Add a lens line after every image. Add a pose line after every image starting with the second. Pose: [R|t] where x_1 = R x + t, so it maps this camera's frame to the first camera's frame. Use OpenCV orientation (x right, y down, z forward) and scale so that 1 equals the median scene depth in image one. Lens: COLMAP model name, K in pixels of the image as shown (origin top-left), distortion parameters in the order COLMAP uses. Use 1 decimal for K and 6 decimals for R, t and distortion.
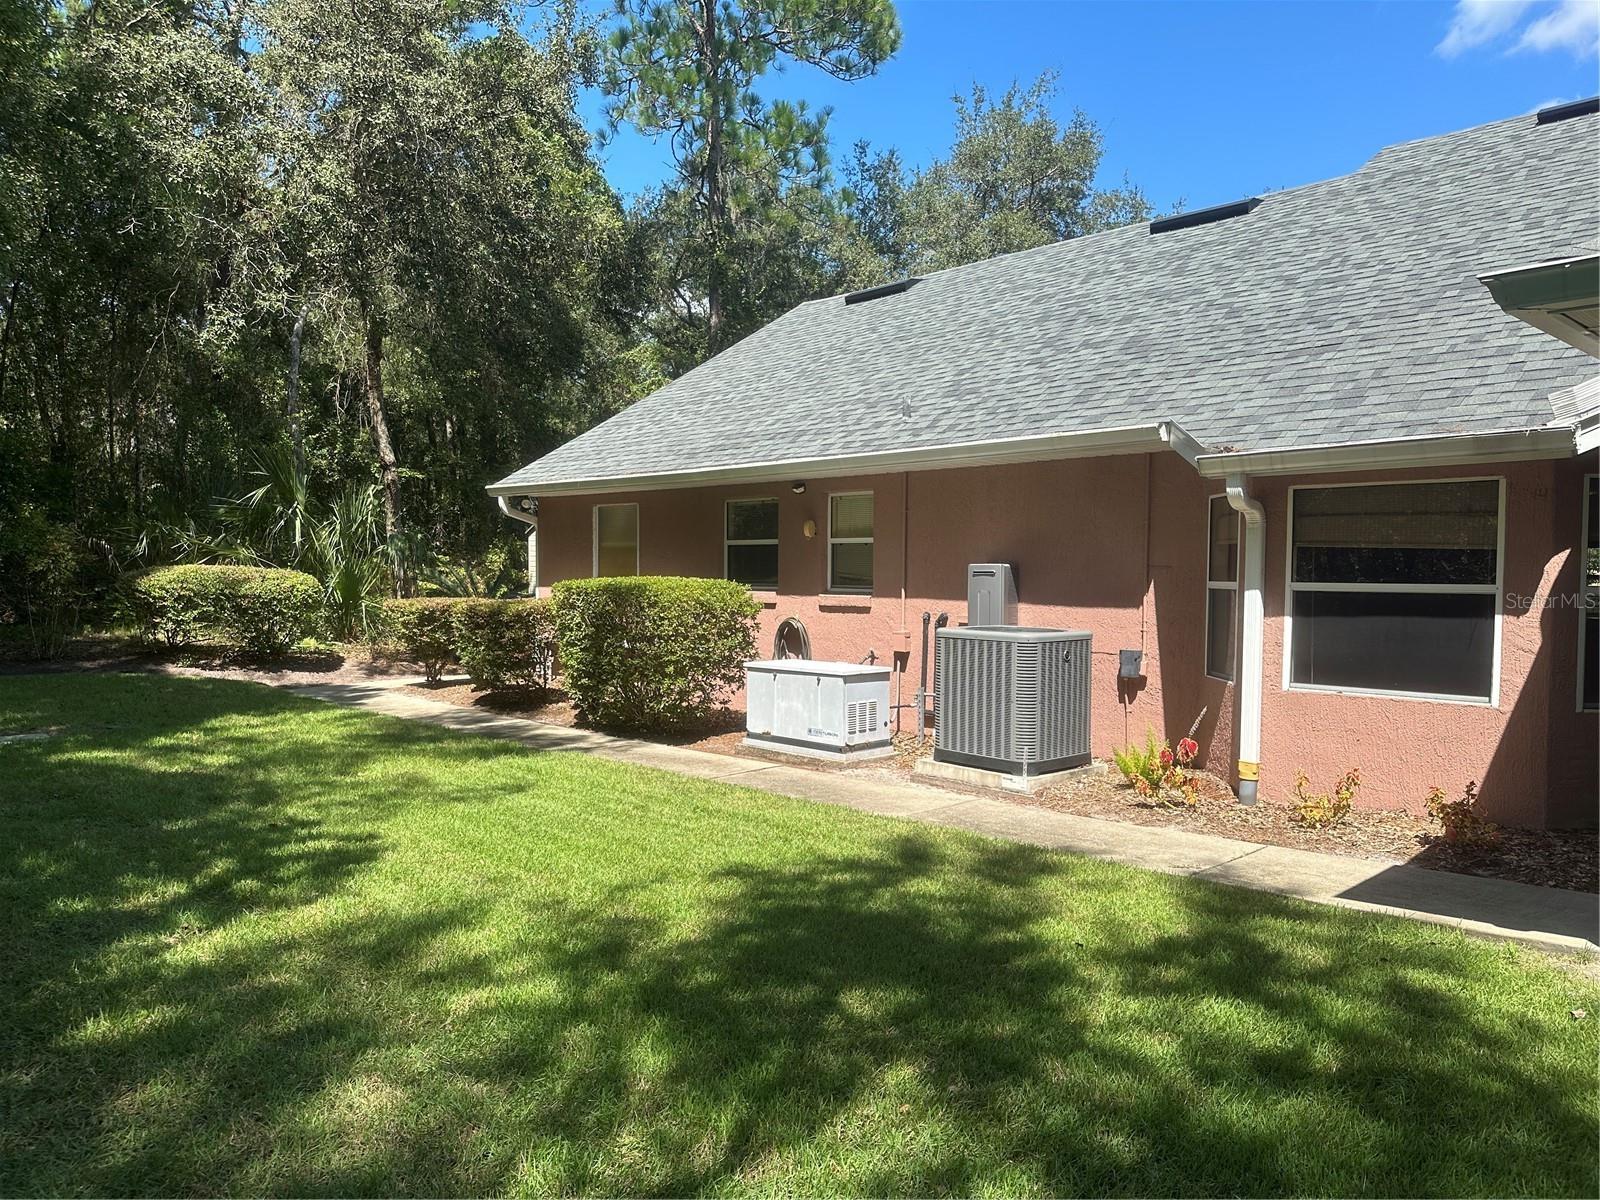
lens RADIAL K [[1135.7, 0, 791.7], [0, 1135.7, 606.9], [0, 0, 1]] dist [0.053757, -0.058475]
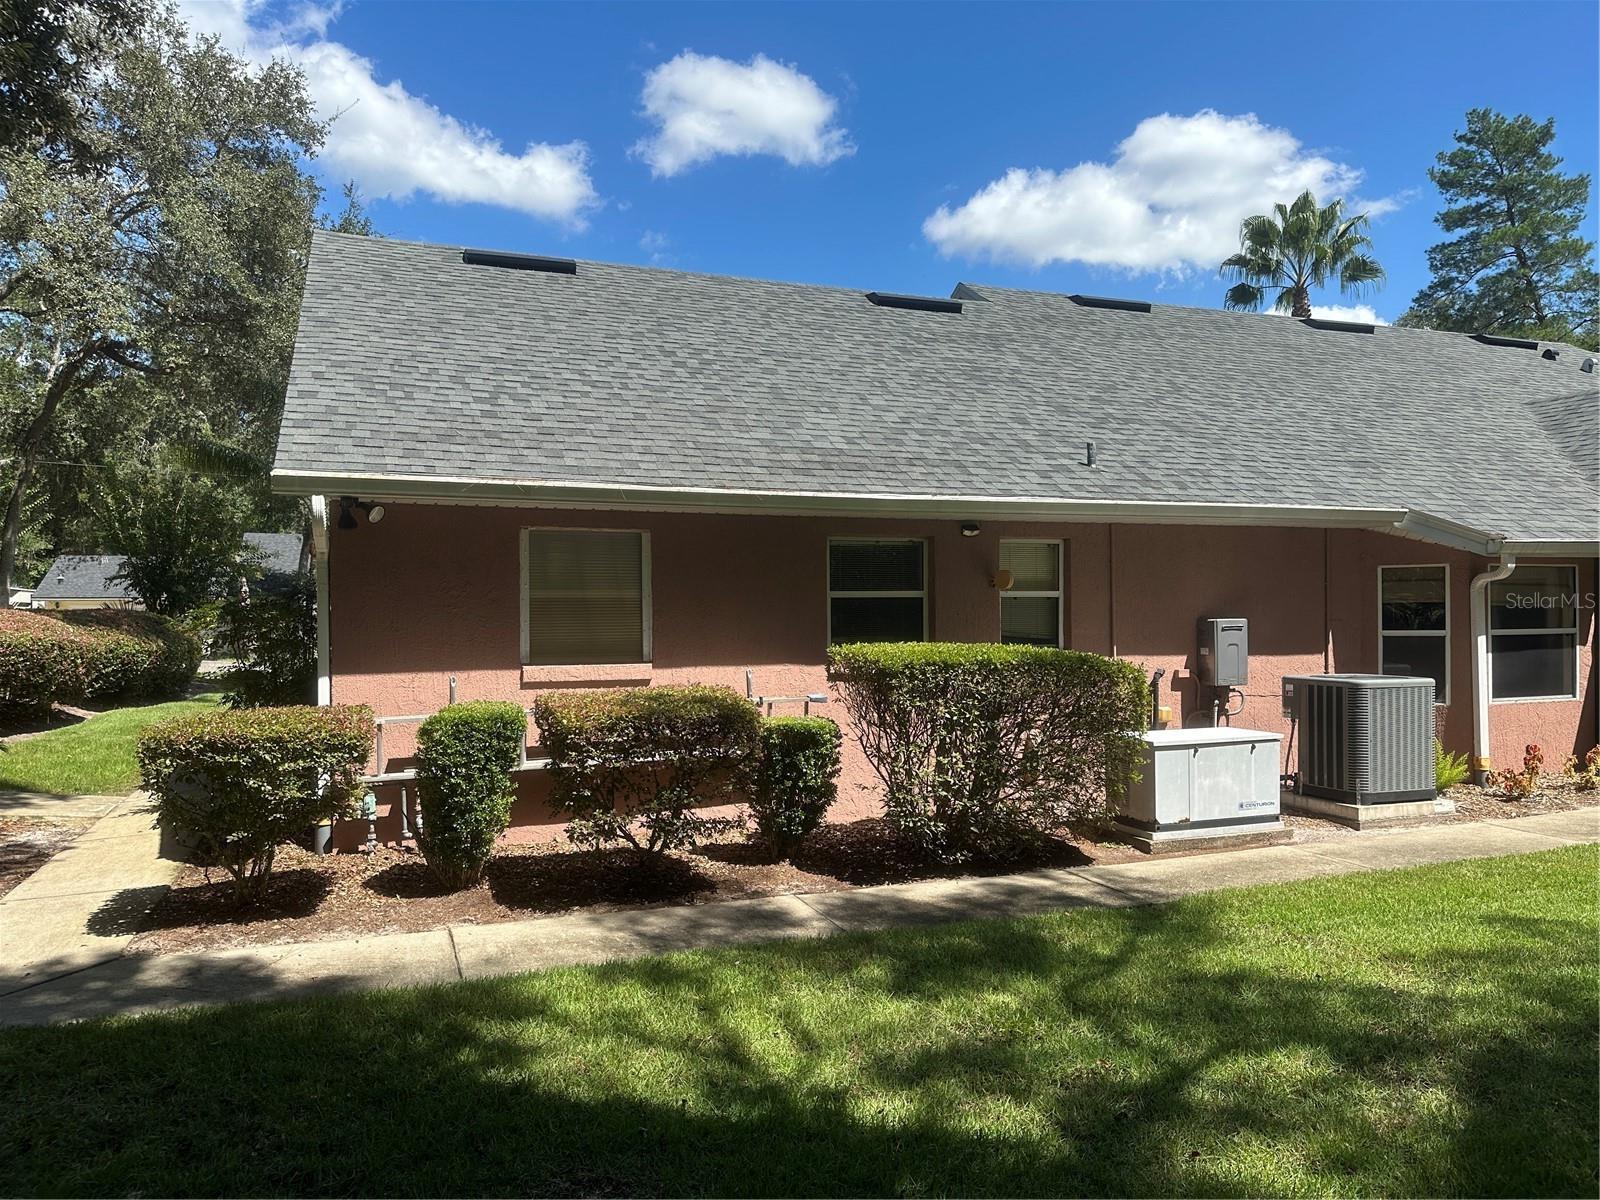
lens RADIAL K [[1135.7, 0, 791.7], [0, 1135.7, 606.9], [0, 0, 1]] dist [0.053757, -0.058475]
pose [[0.383537, 0.003458, 0.923519, -1.028849], [0.045921, 0.998685, -0.022810, -0.047286], [-0.922383, 0.051158, 0.382874, 1.039804]]
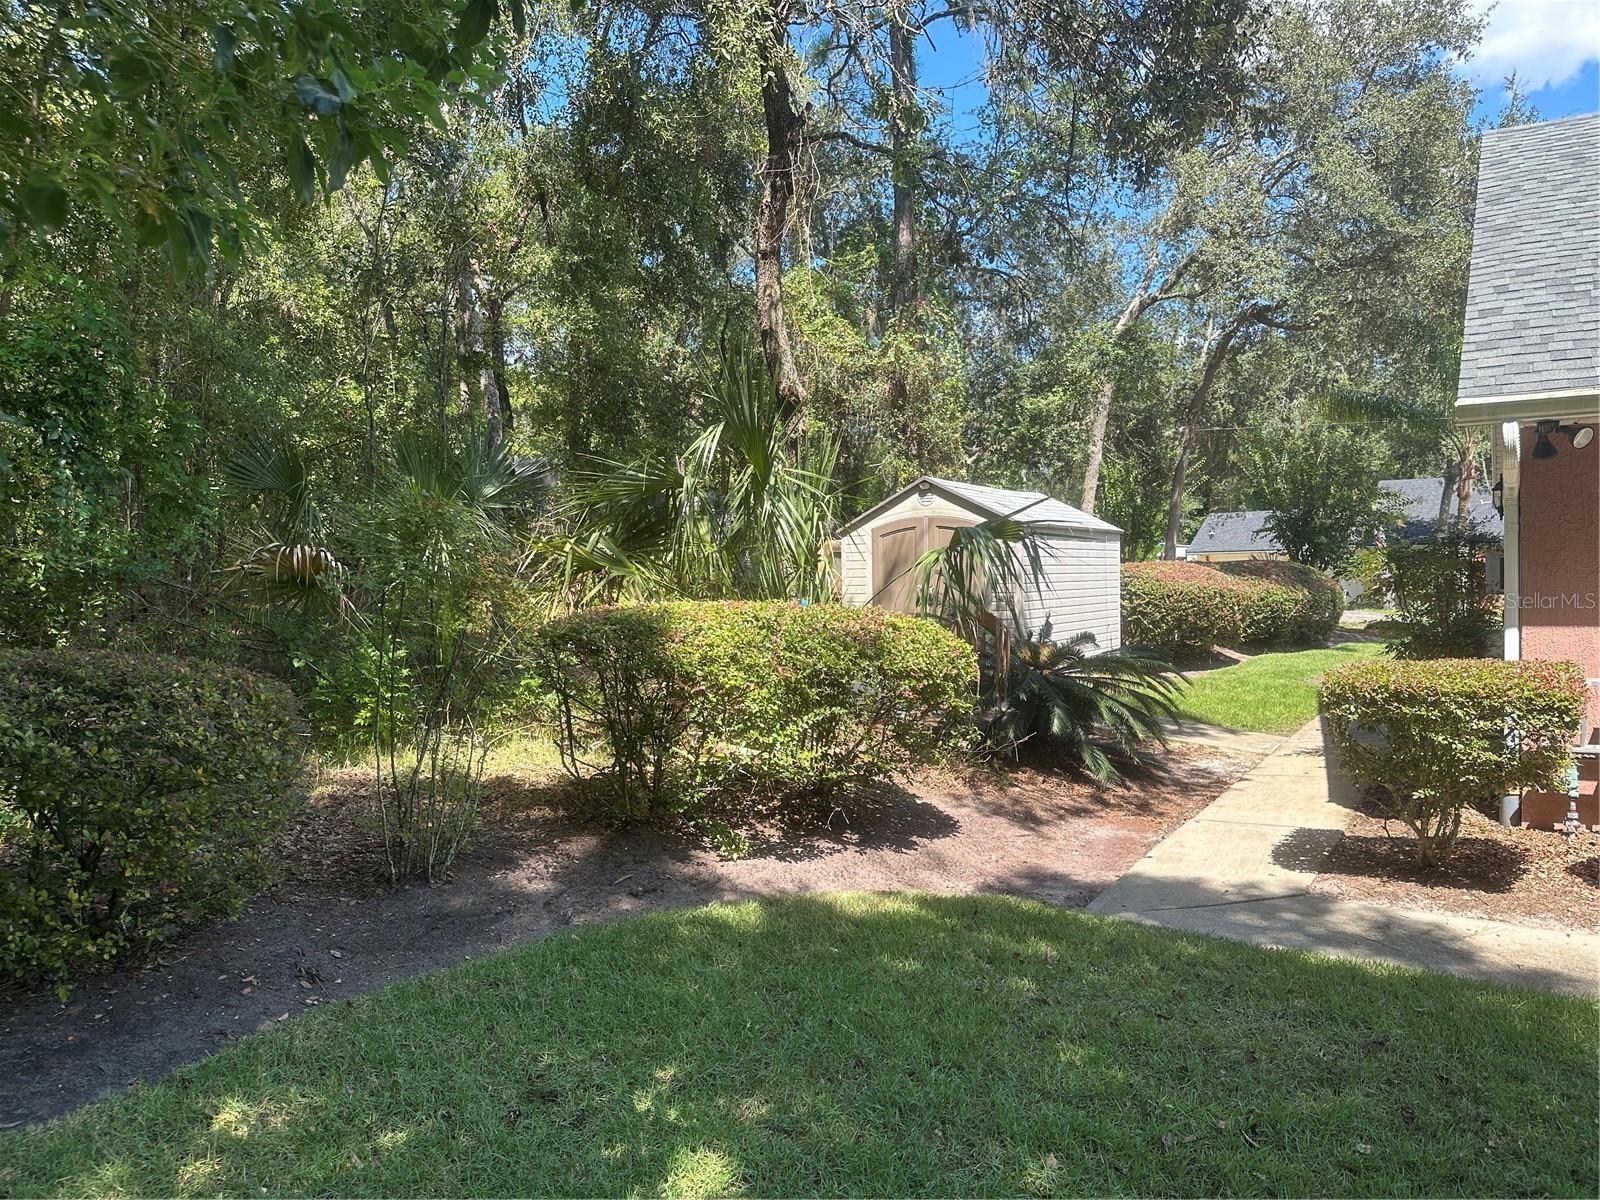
lens RADIAL K [[1135.7, 0, 791.7], [0, 1135.7, 606.9], [0, 0, 1]] dist [0.053757, -0.058475]
pose [[0.965347, -0.022746, 0.259976, -1.032963], [0.027968, 0.999474, -0.016403, -0.045329], [-0.259466, 0.023105, 0.965476, 1.091928]]
